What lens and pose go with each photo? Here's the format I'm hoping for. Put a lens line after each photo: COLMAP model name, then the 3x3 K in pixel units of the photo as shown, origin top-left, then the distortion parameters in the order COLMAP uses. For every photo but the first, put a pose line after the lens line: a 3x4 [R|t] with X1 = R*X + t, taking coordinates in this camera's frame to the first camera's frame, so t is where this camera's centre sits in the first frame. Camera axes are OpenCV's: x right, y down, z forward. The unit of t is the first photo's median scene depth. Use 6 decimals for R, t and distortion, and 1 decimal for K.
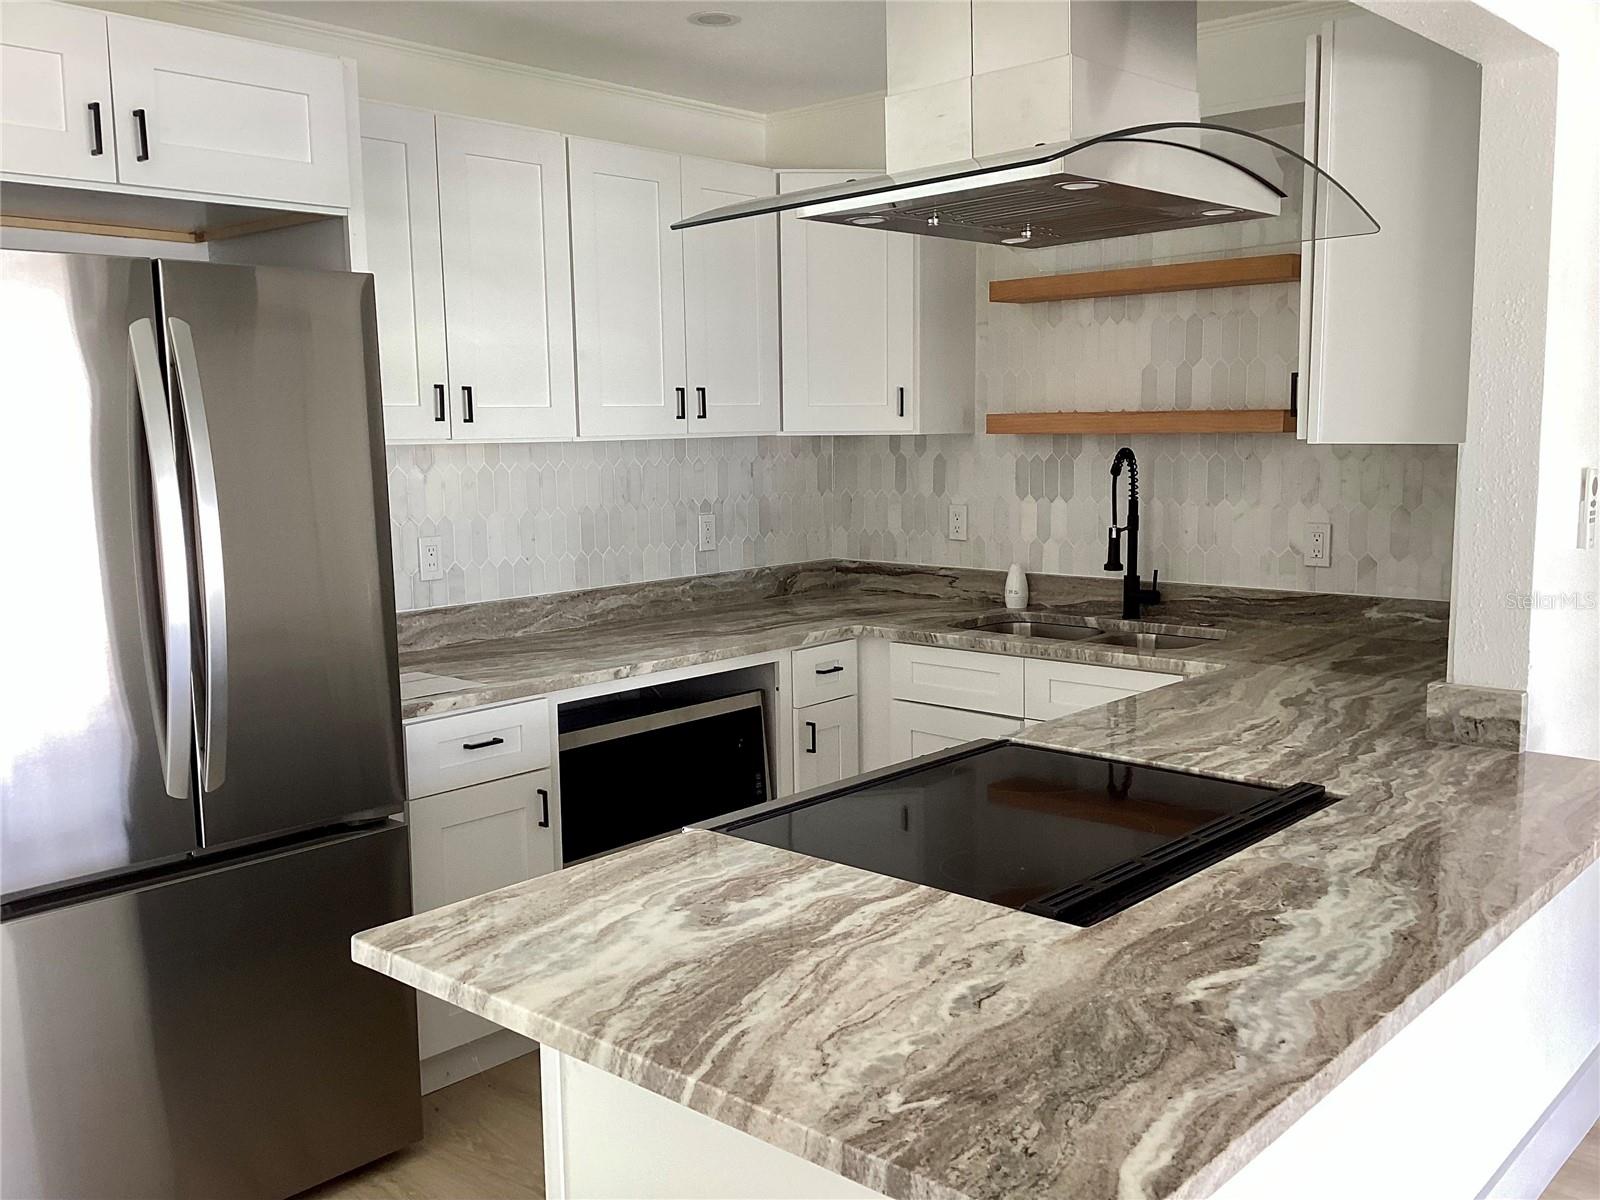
lens RADIAL K [[1478.8, 0, 807.8], [0, 1478.8, 602.5], [0, 0, 1]] dist [0.046944, 0.000000]
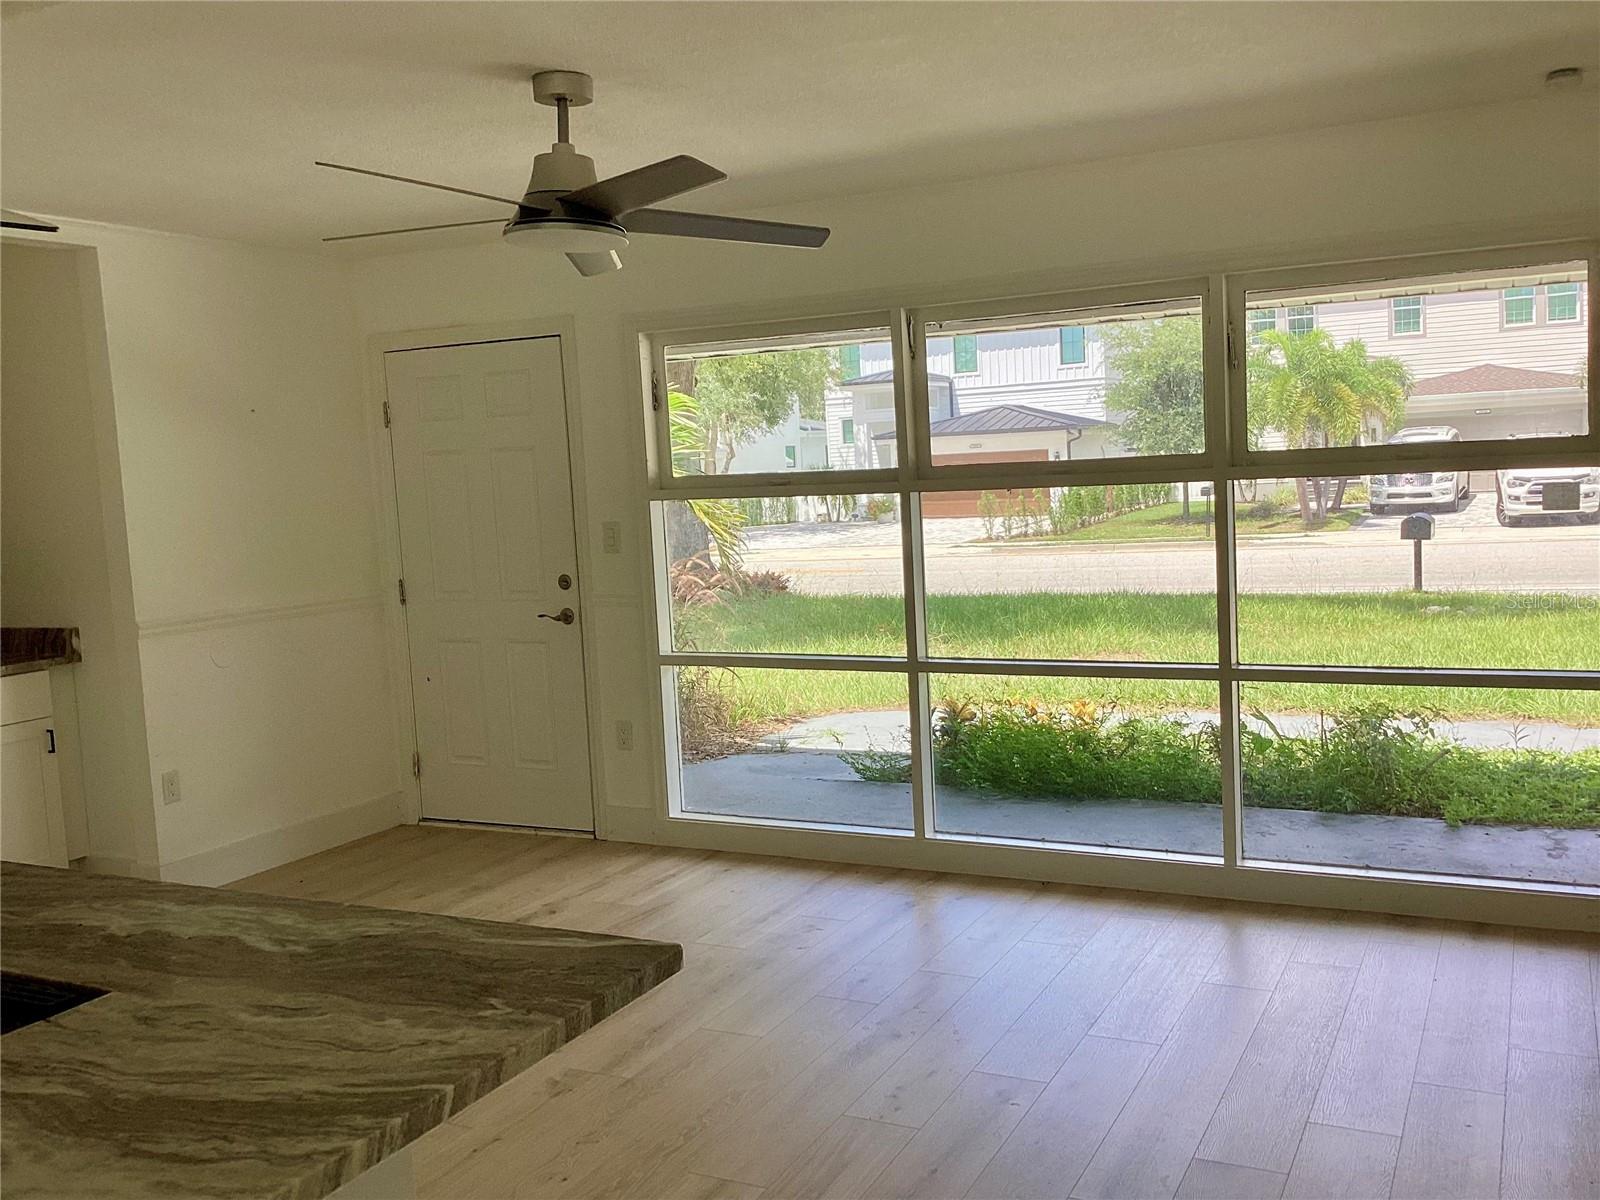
lens RADIAL K [[1478.8, 0, 782.3], [0, 1478.8, 628.4], [0, 0, 1]] dist [0.046944, 0.000000]
pose [[-0.260582, -0.080847, 0.962061, -1.023214], [0.172923, 0.976465, 0.128895, -0.087374], [-0.949839, 0.199950, -0.240469, 0.865573]]
